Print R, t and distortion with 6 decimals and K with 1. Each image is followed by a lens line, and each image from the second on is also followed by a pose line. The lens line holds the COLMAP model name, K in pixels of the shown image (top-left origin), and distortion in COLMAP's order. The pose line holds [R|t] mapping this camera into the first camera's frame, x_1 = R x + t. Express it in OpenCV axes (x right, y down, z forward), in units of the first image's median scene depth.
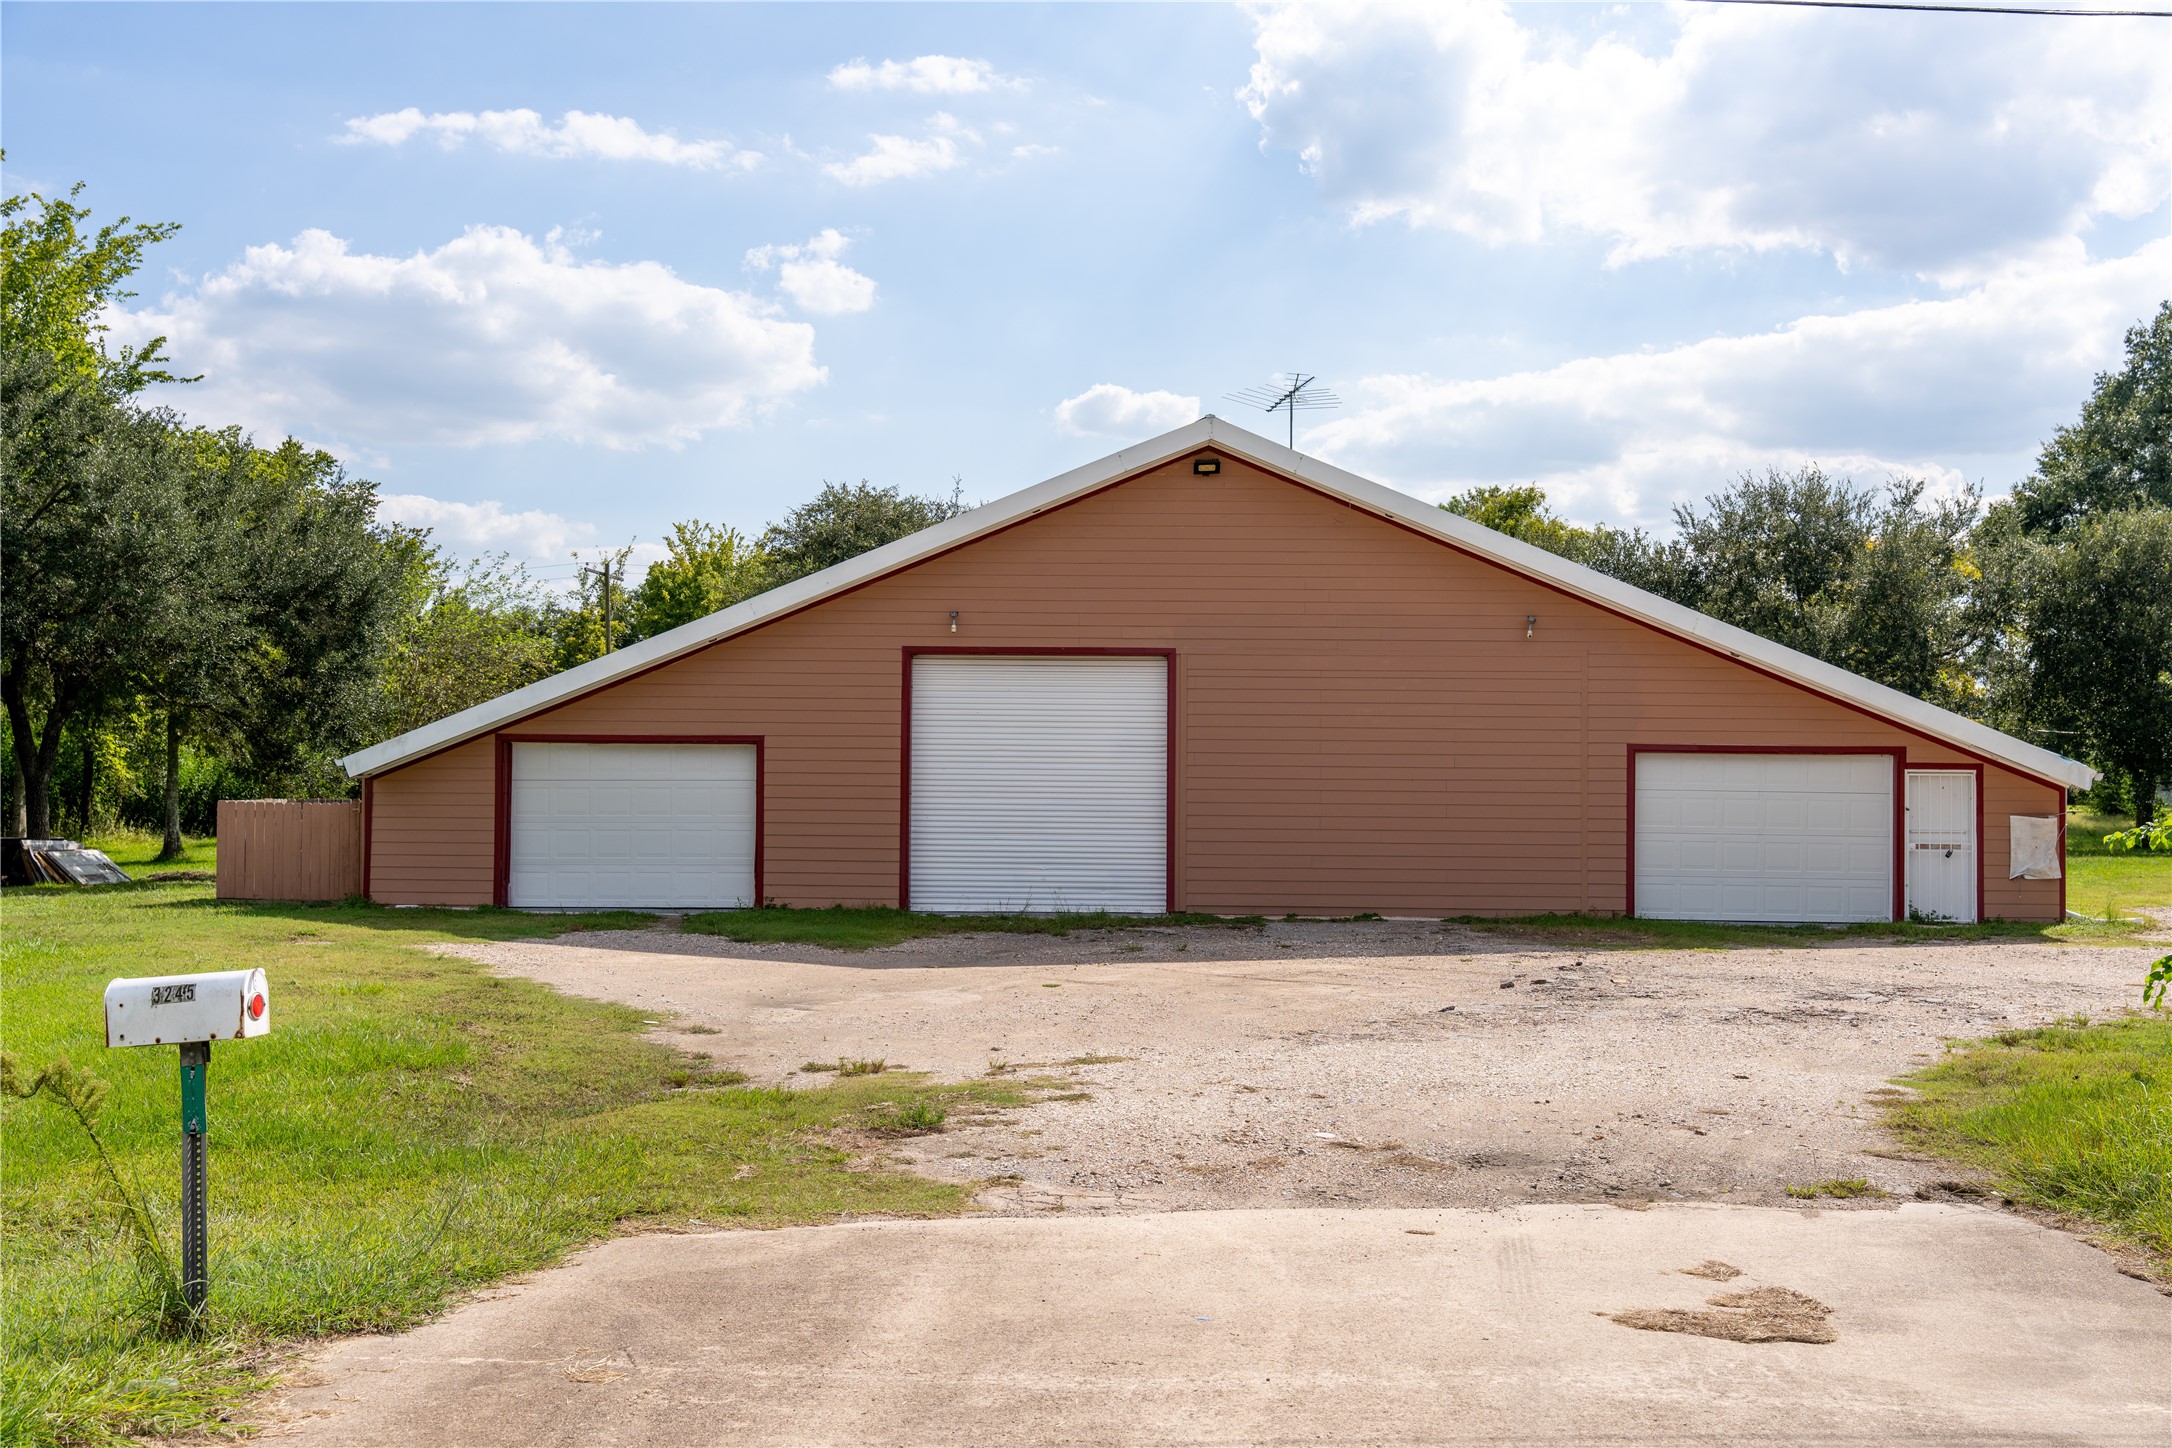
lens RADIAL K [[2059.3, 0, 1079.5], [0, 2059.3, 729.2], [0, 0, 1]] dist [-0.011359, 0.000000]
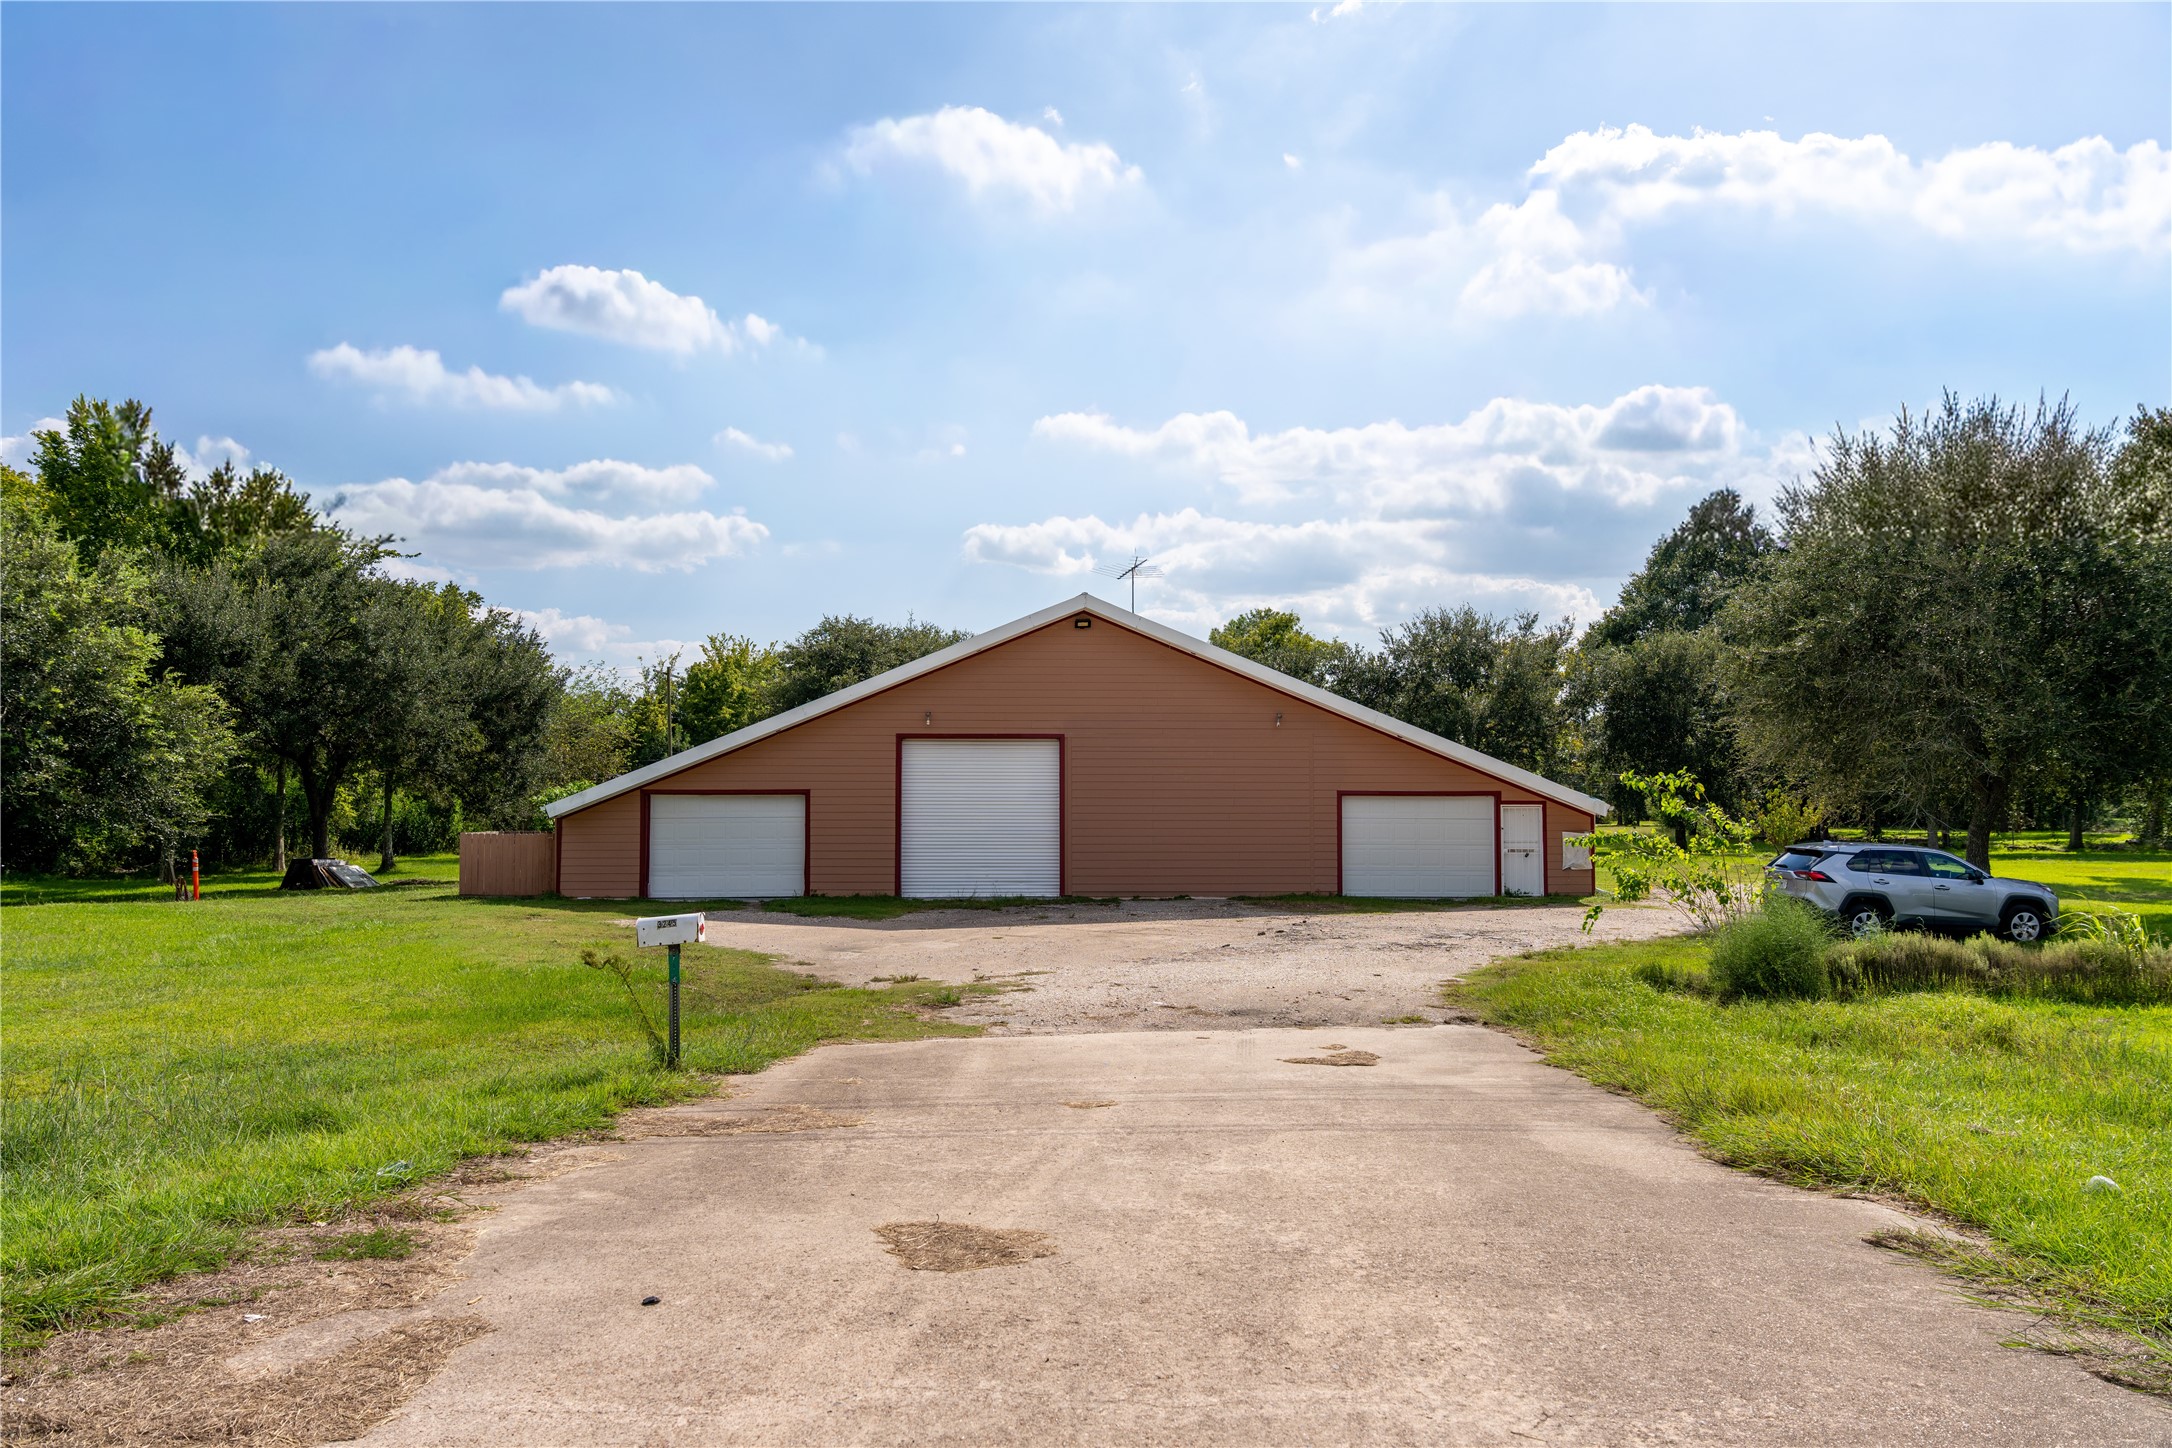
lens RADIAL K [[1488.3, 0, 1090.3], [0, 1488.3, 721.1], [0, 0, 1]] dist [-0.006336, -0.000082]
pose [[0.997176, -0.004098, 0.074990, -0.021743], [0.006581, 0.999437, -0.032885, -0.010579], [-0.074813, 0.033286, 0.996642, -0.181626]]
